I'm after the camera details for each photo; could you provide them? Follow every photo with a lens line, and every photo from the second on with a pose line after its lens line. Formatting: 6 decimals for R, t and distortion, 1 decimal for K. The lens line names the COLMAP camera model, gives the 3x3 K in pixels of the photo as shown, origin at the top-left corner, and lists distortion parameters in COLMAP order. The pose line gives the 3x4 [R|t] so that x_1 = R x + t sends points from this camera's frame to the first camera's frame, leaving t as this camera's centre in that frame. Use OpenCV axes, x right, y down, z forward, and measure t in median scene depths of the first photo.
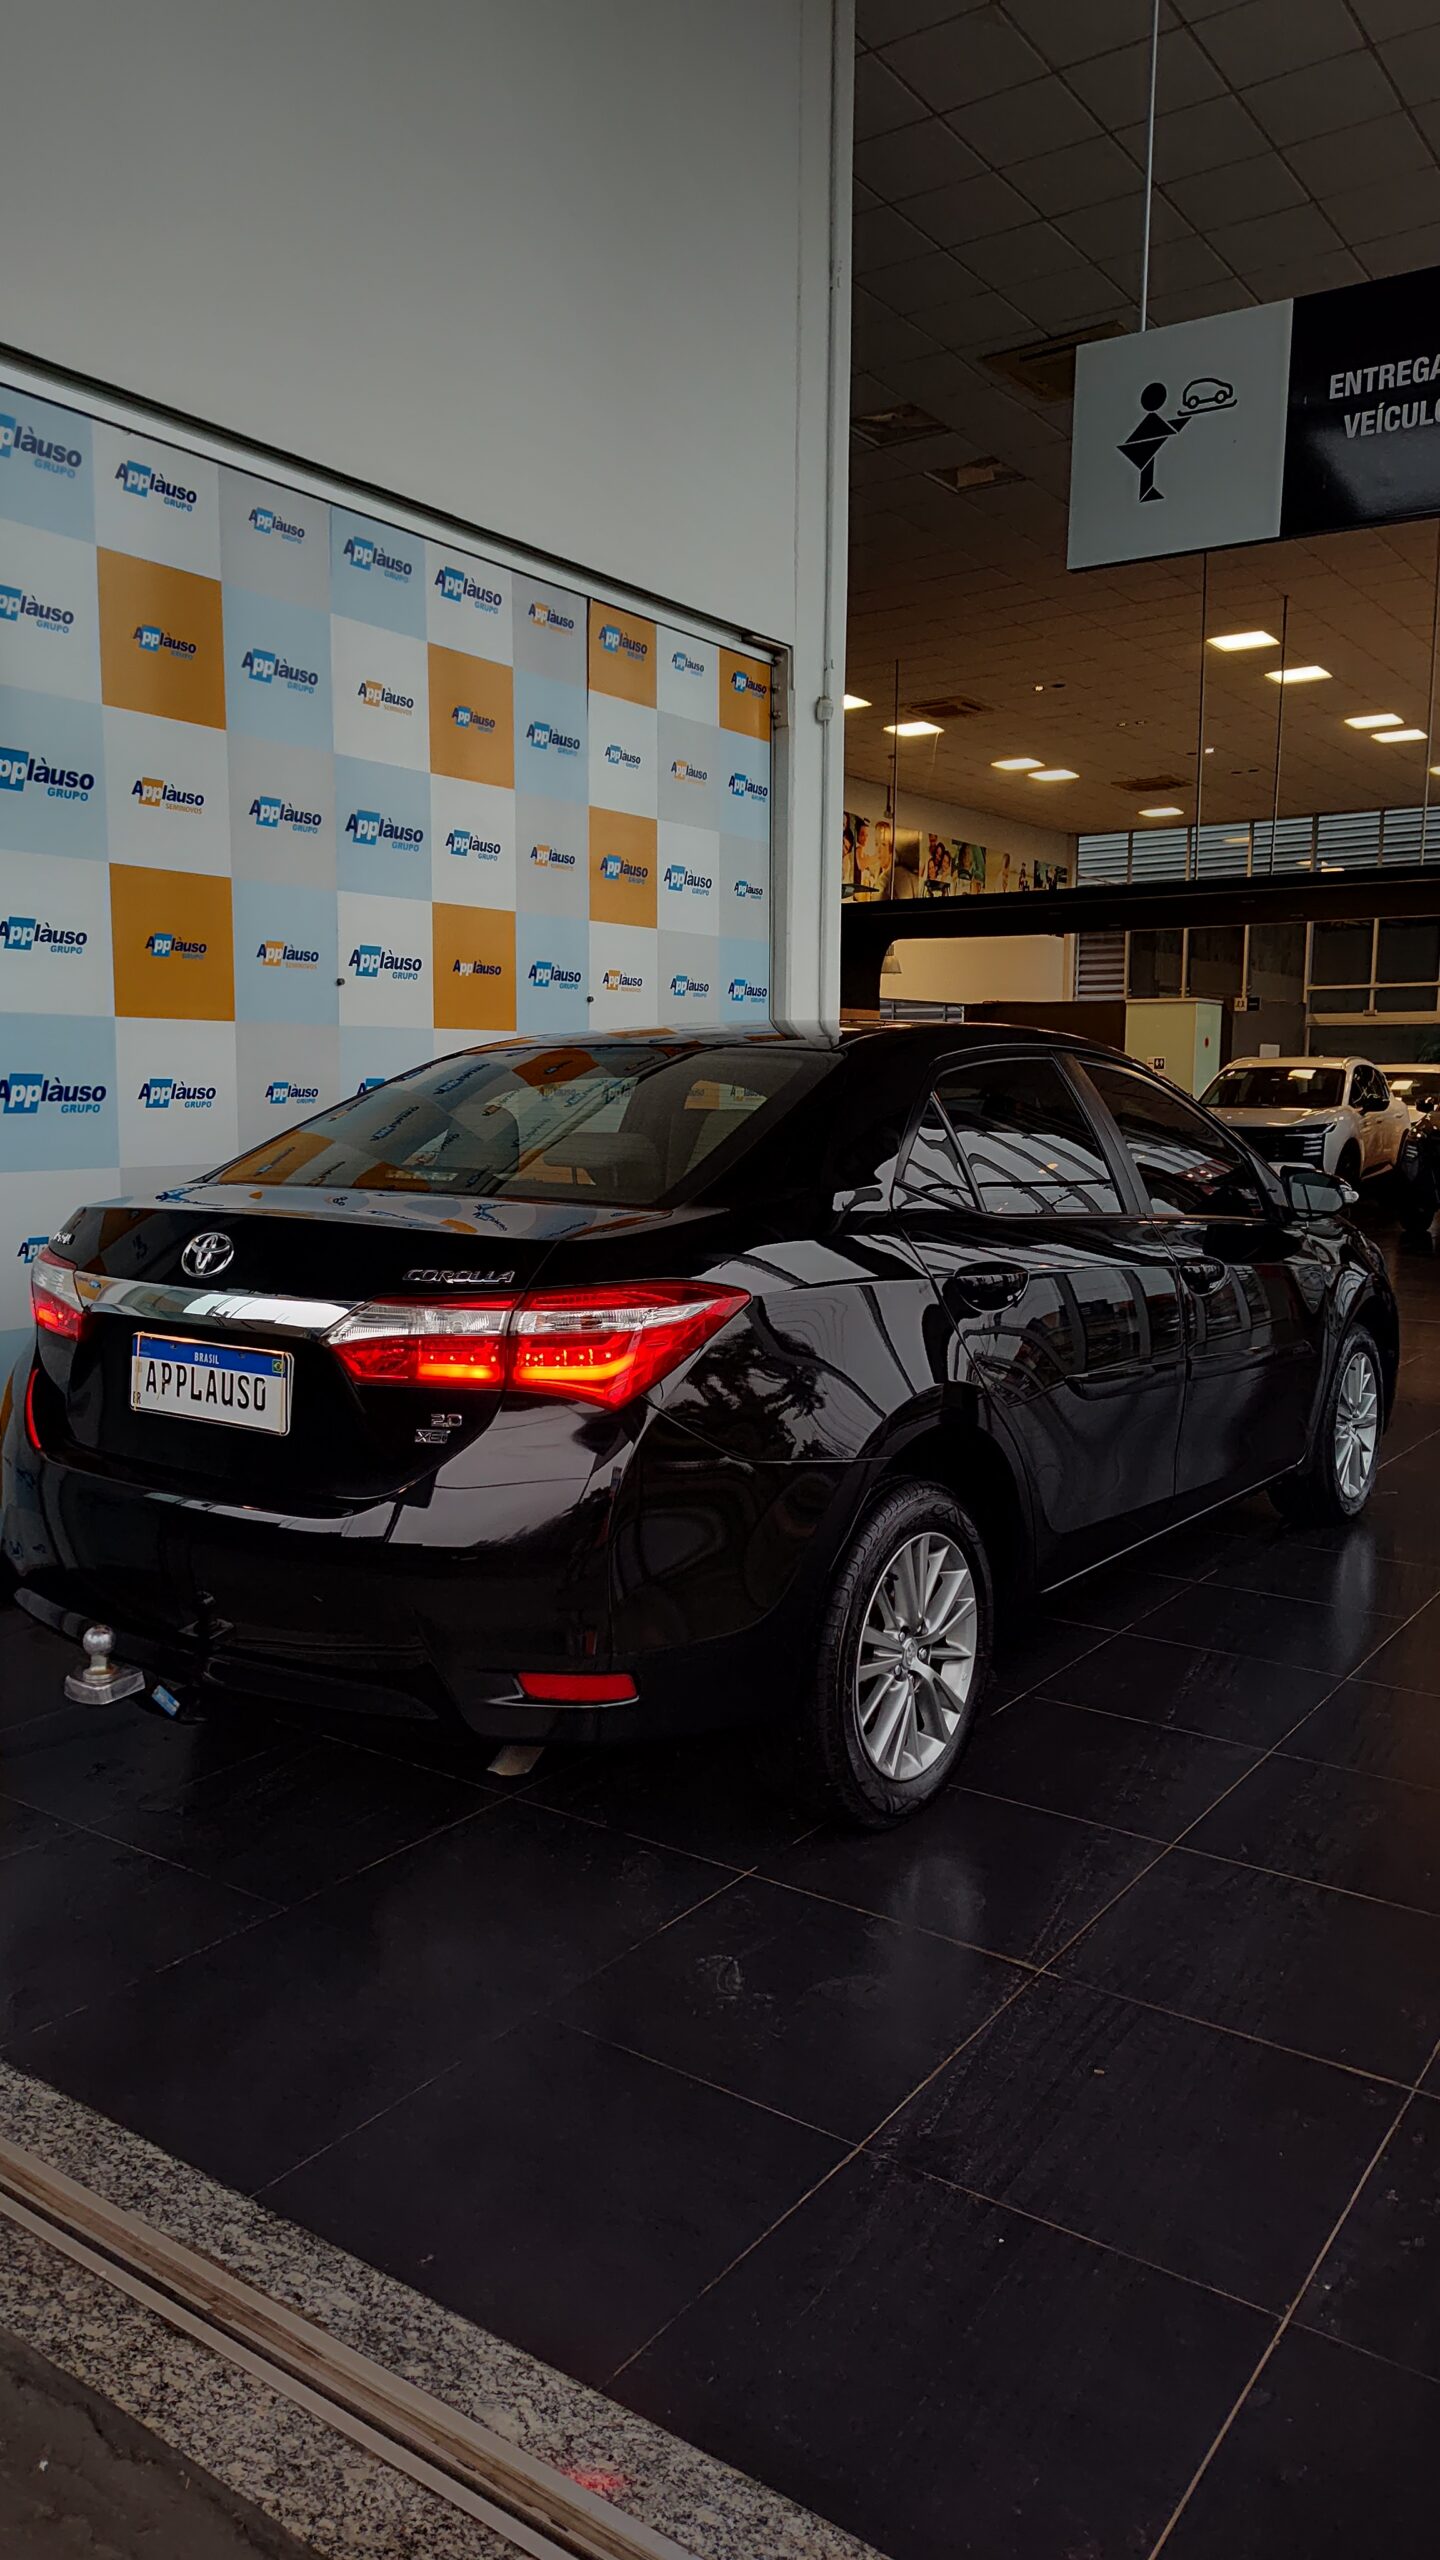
lens RADIAL K [[1731.2, 0, 715.2], [0, 1731.2, 1251.4], [0, 0, 1]] dist [0.071637, -0.086245]
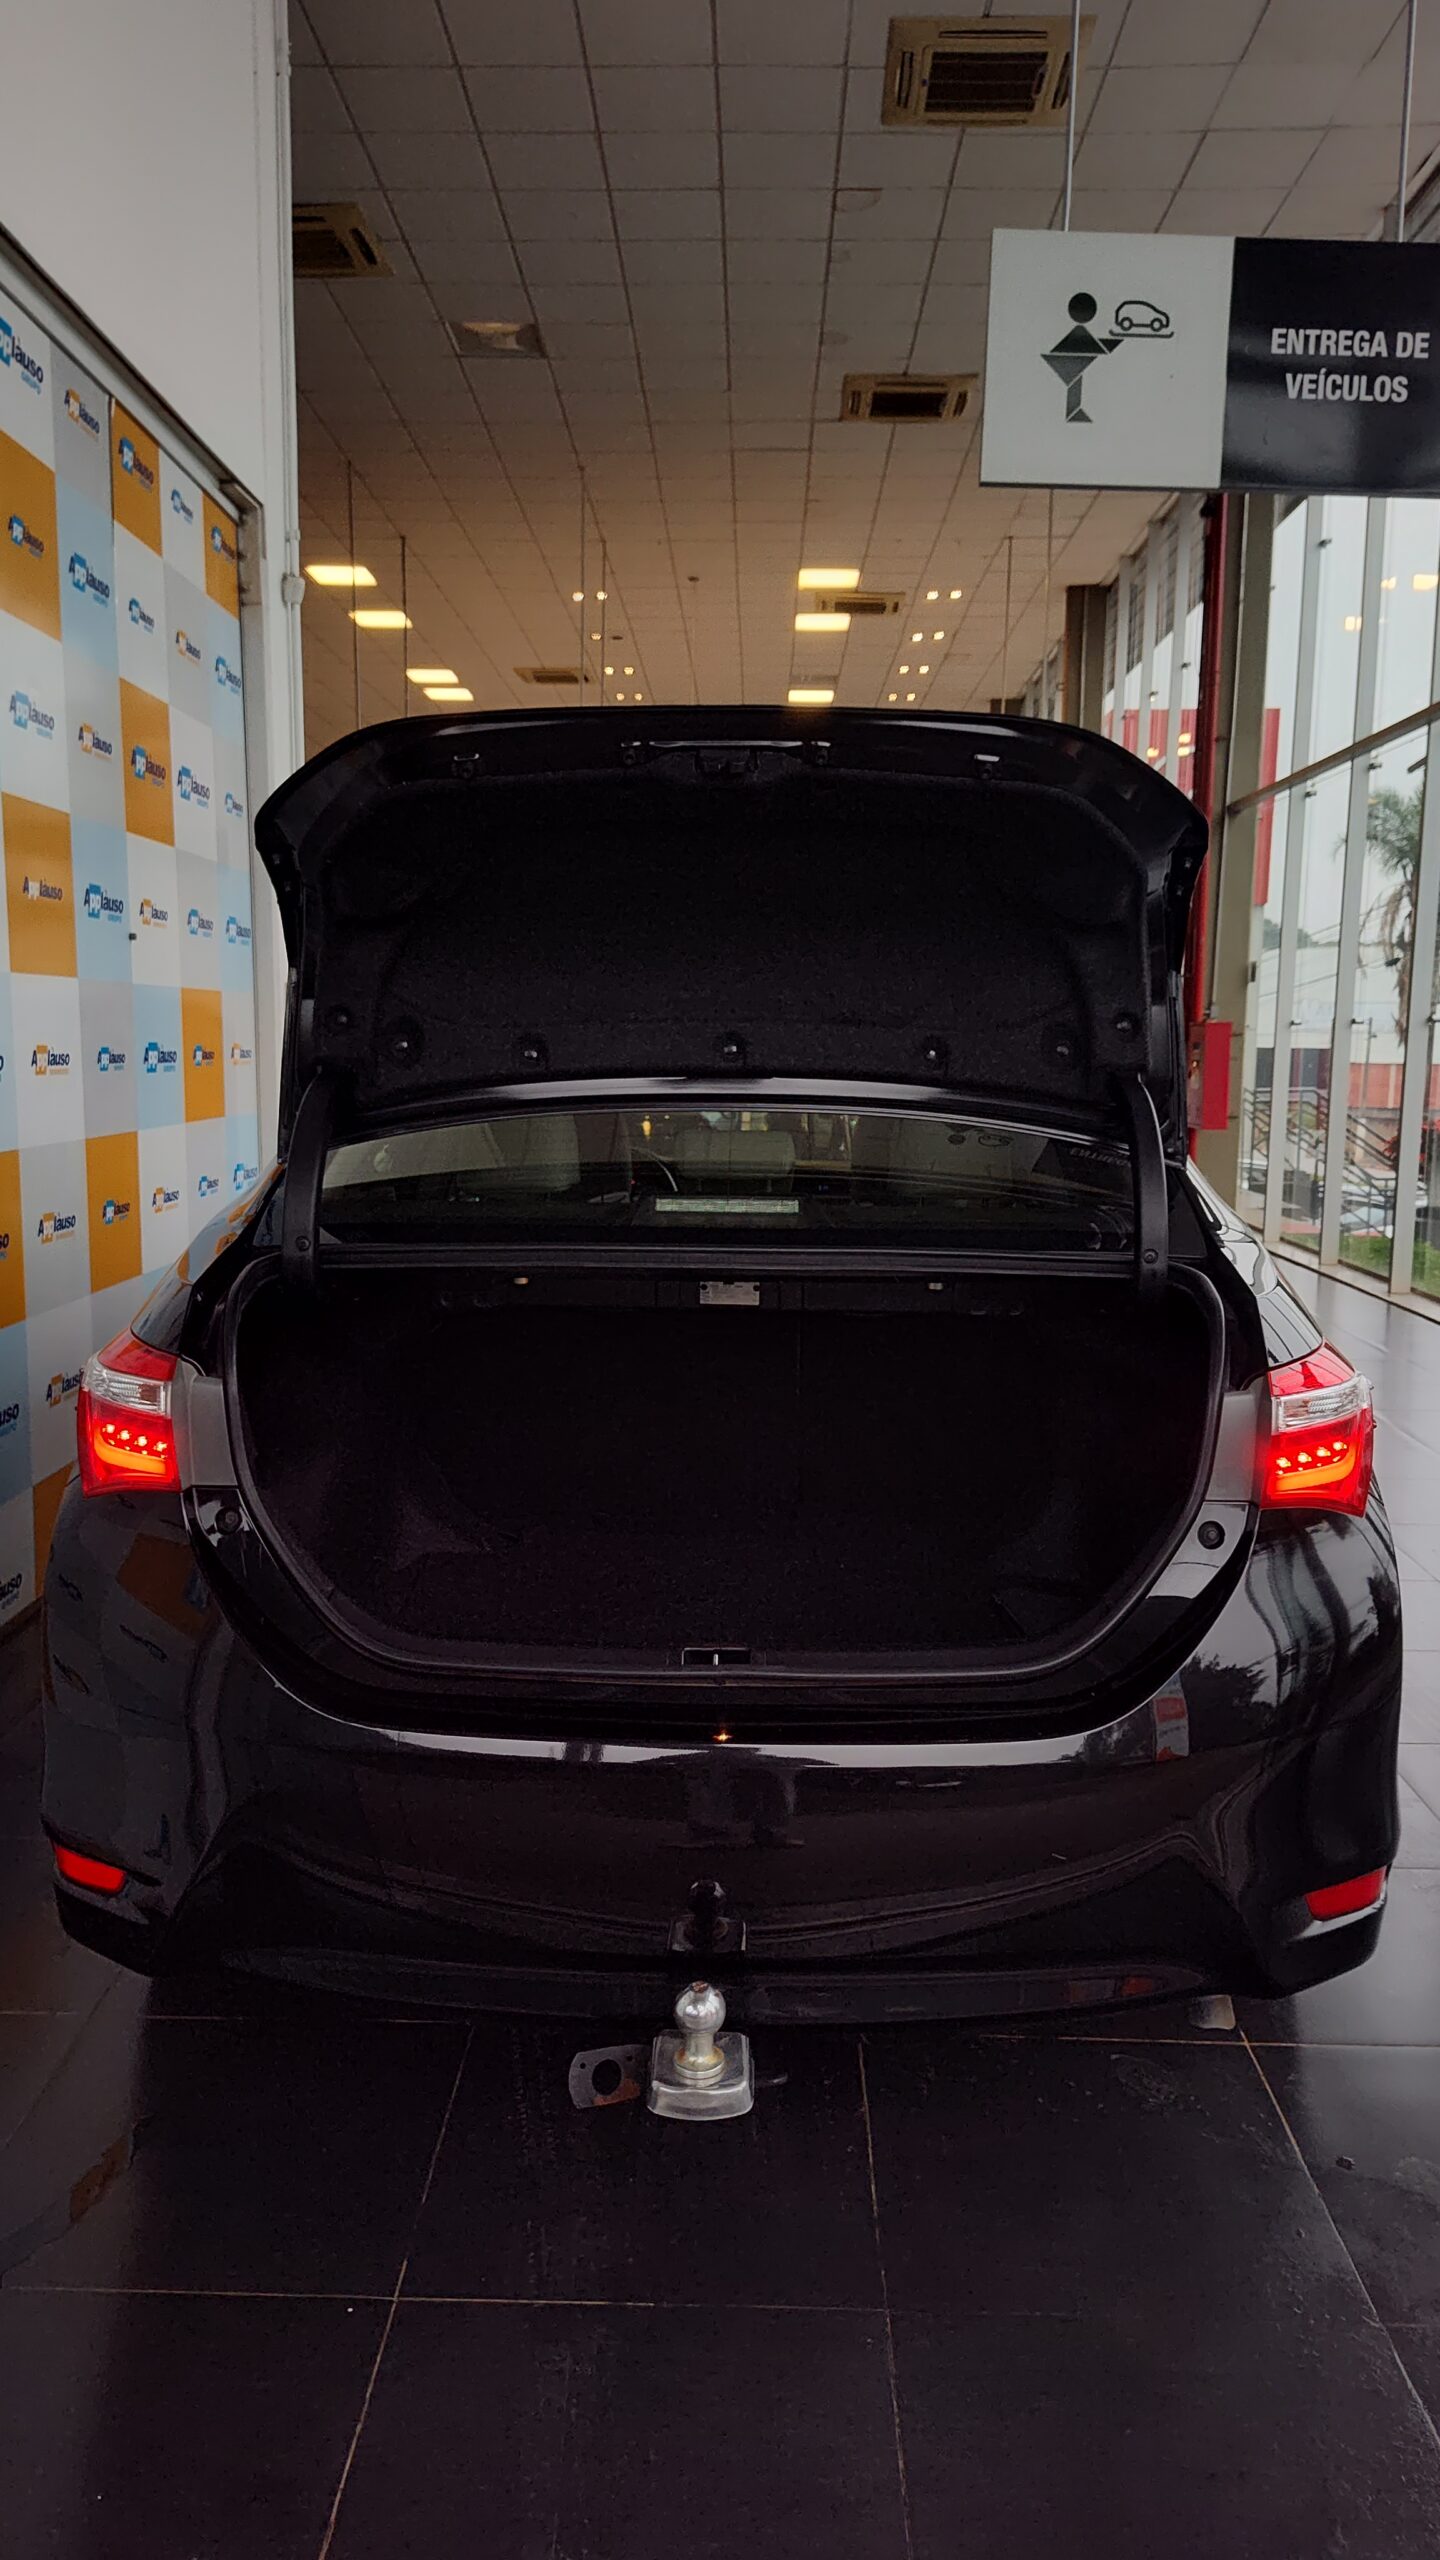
lens RADIAL K [[1751.1, 0, 716.6], [0, 1751.1, 1254.4], [0, 0, 1]] dist [0.083110, -0.098283]
pose [[0.827818, -0.065555, 0.557153, -0.466254], [0.048241, 0.997789, 0.045725, -0.046862], [-0.558918, -0.010975, 0.829150, 0.337661]]
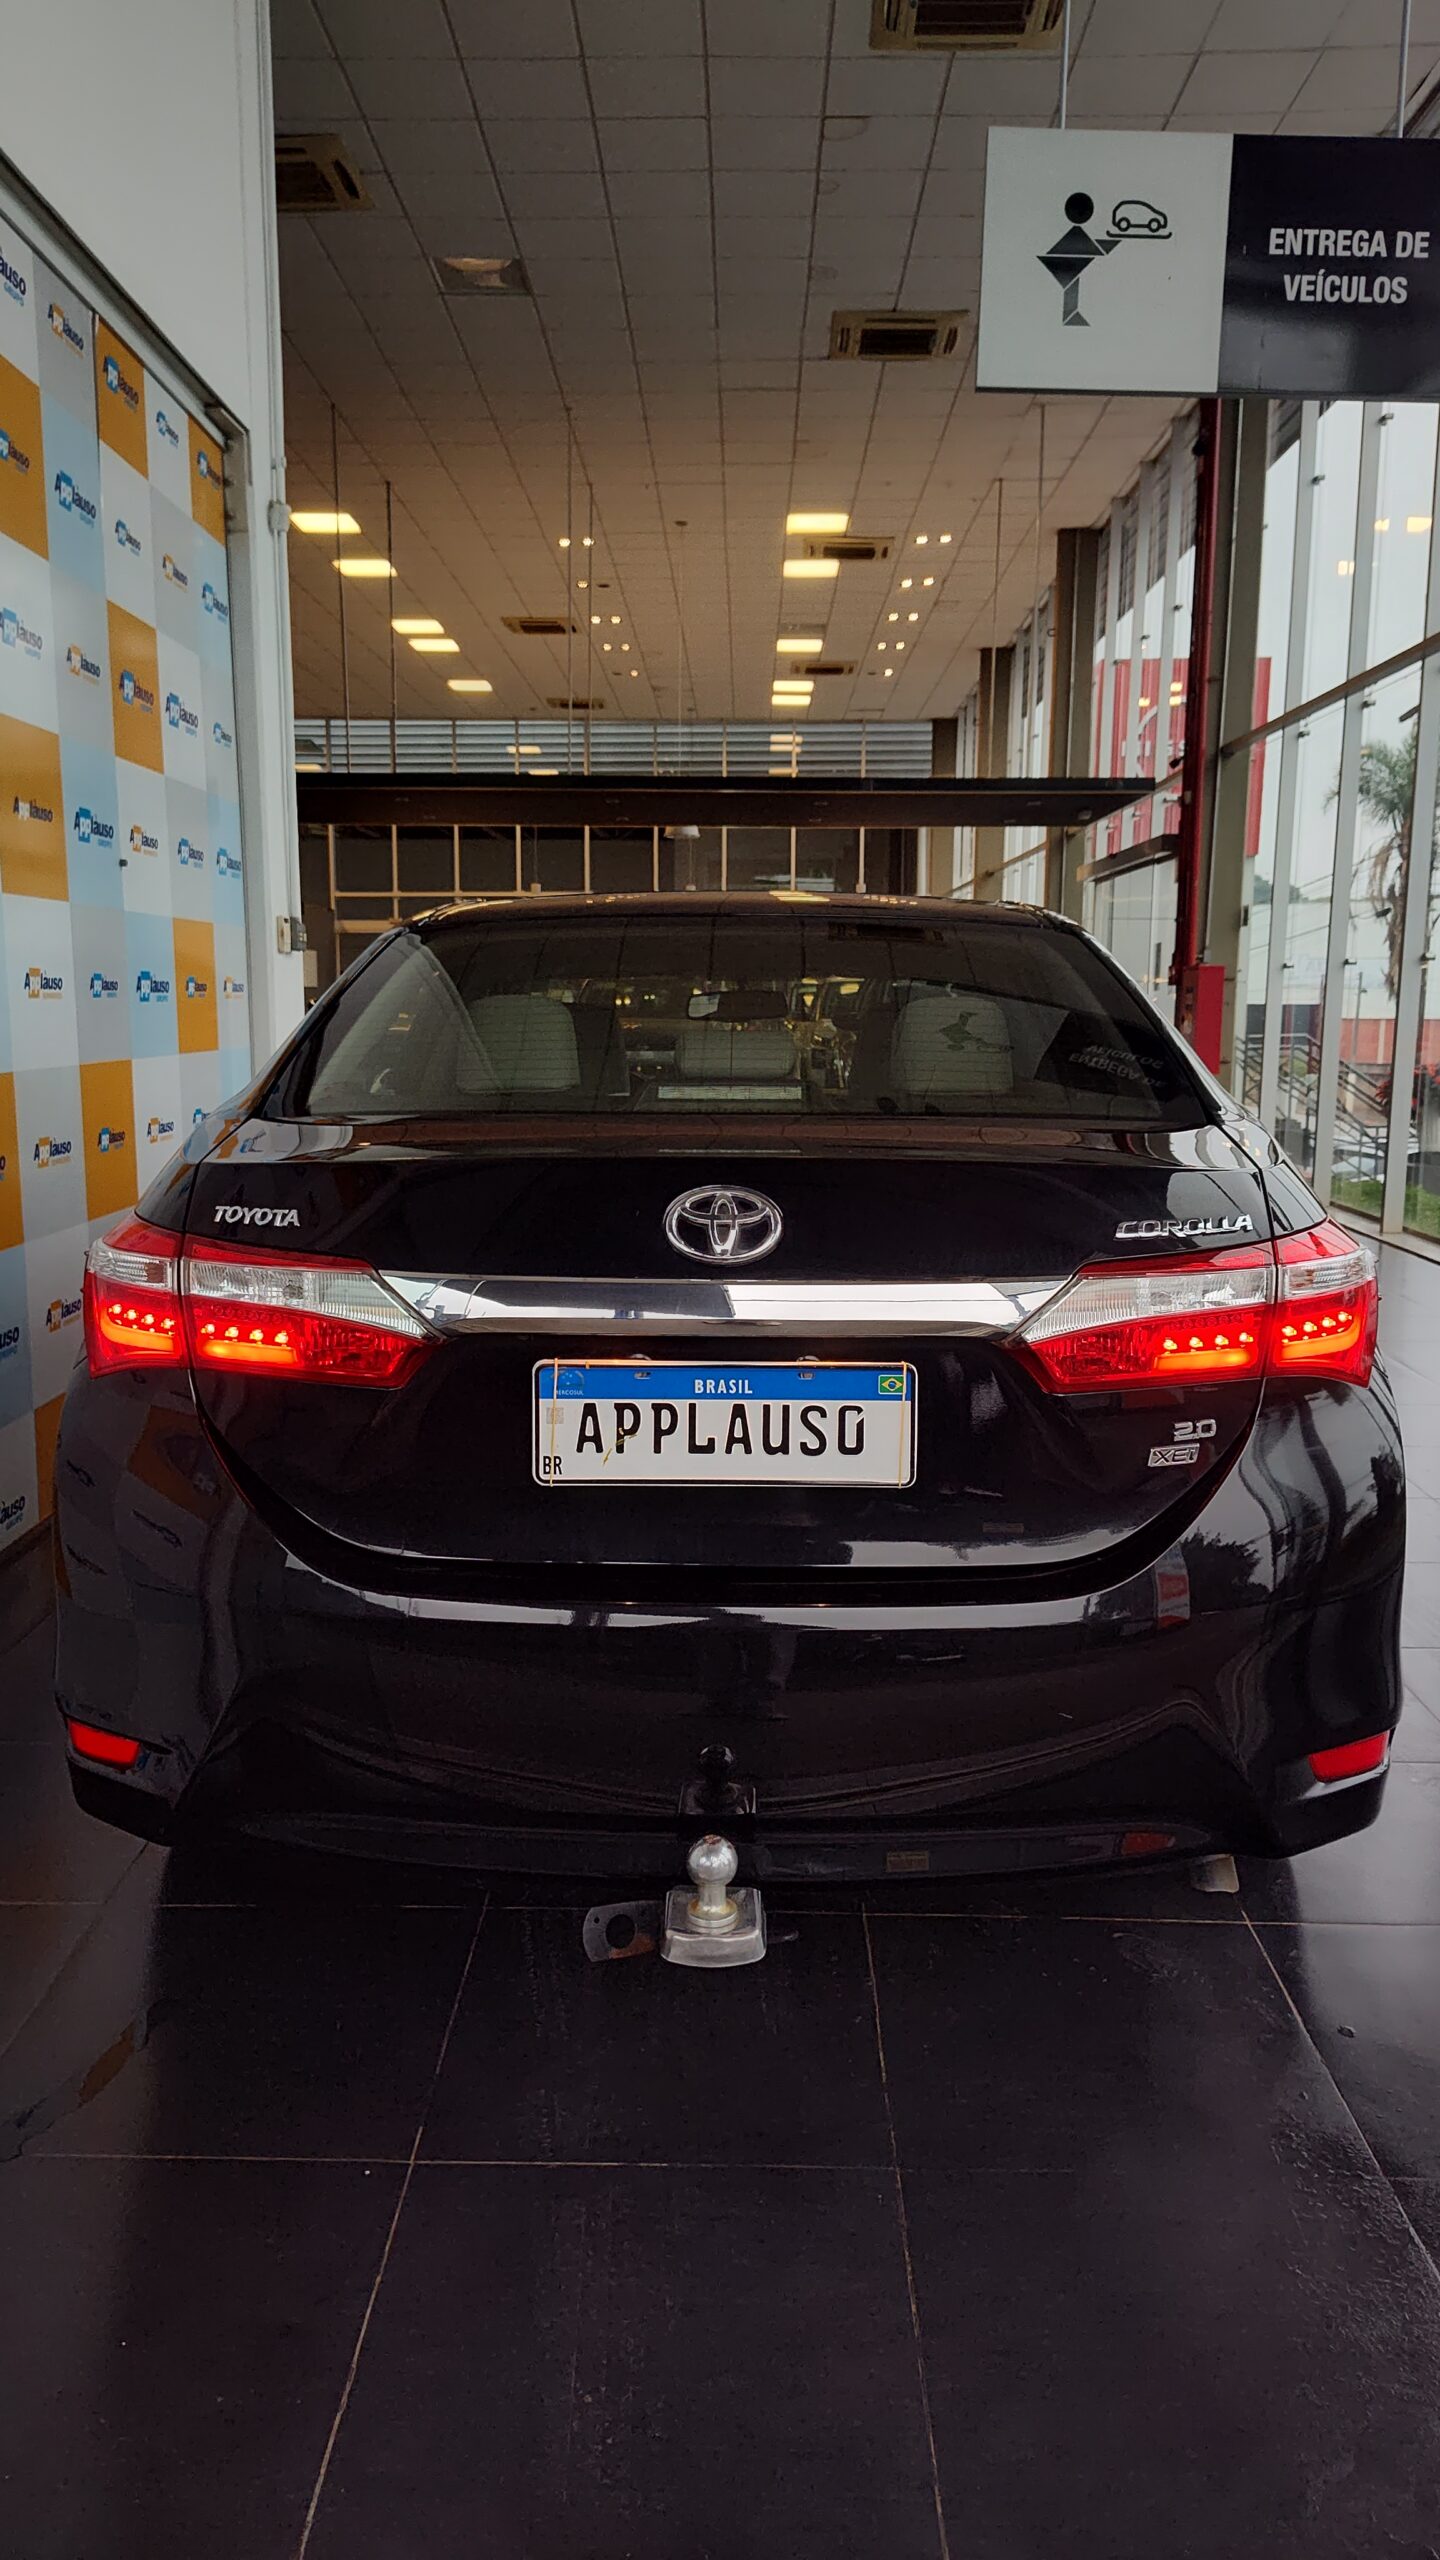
lens RADIAL K [[1755.3, 0, 713.8], [0, 1755.3, 1256.1], [0, 0, 1]] dist [0.059321, -0.061943]
pose [[0.825301, -0.083816, 0.558438, -0.471501], [0.054707, 0.996139, 0.068660, -0.022417], [-0.562037, -0.026115, 0.826700, 0.339767]]
